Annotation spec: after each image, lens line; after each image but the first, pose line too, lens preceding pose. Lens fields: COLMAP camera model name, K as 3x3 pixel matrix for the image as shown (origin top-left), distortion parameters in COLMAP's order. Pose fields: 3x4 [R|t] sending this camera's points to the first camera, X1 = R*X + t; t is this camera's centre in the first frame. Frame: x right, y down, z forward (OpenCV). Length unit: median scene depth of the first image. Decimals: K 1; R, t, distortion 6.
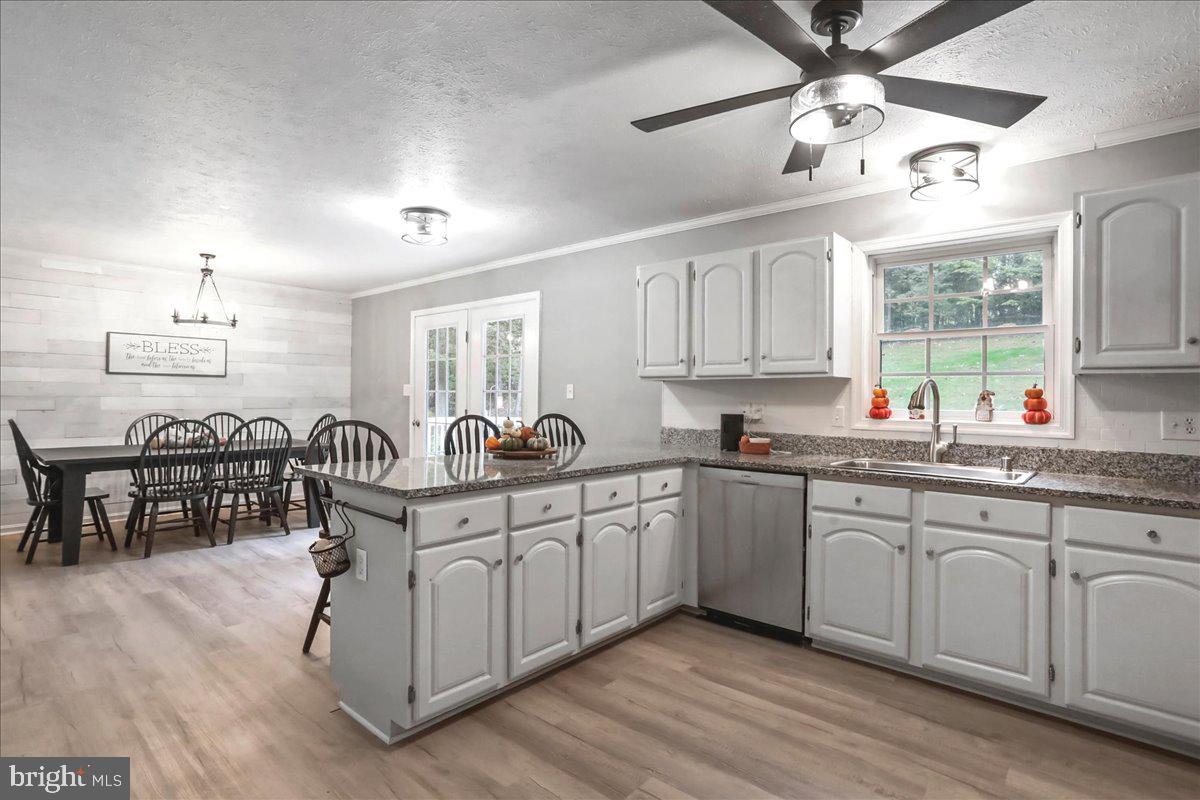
lens RADIAL K [[604.3, 0, 600.5], [0, 604.3, 386.5], [0, 0, 1]] dist [-0.064573, 0.038493]
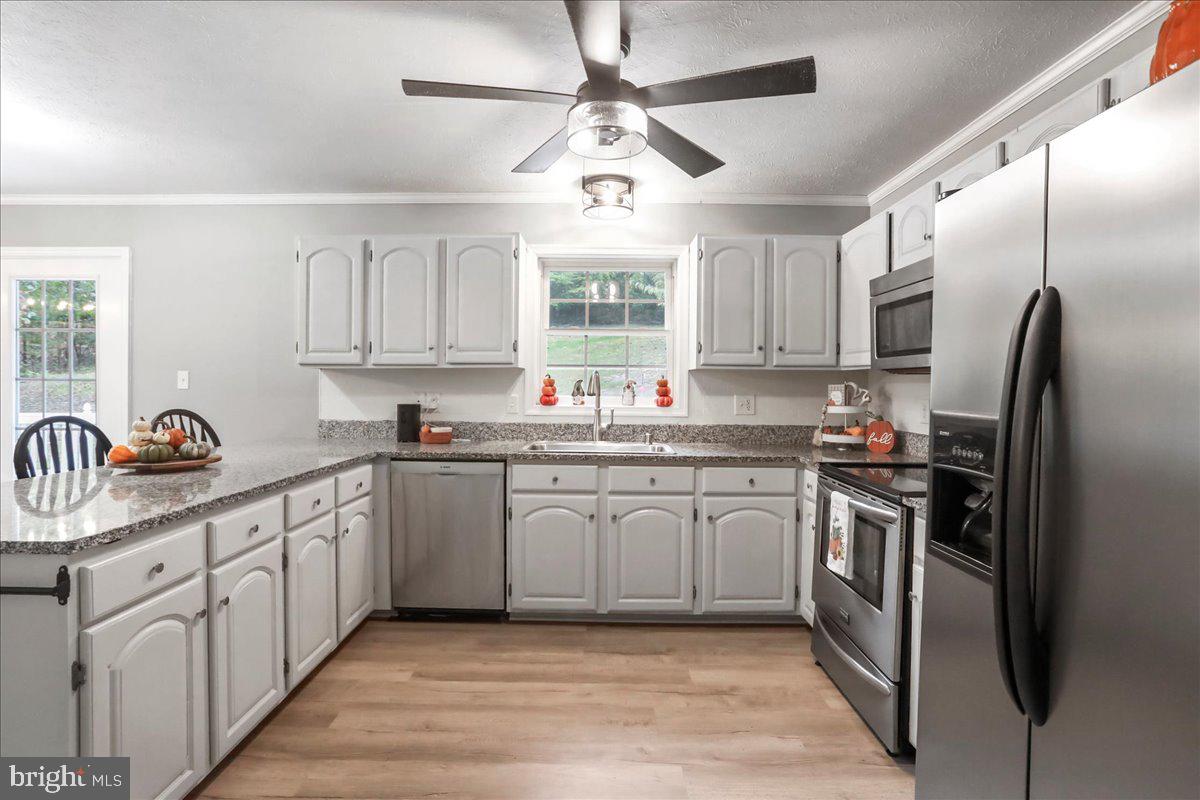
lens RADIAL K [[586.2, 0, 600.0], [0, 586.2, 385.4], [0, 0, 1]] dist [-0.063093, 0.033755]
pose [[0.759184, -0.007701, 0.650830, -0.209832], [-0.008803, 0.999717, 0.022097, -0.010180], [-0.650816, -0.022505, 0.758902, 0.117802]]
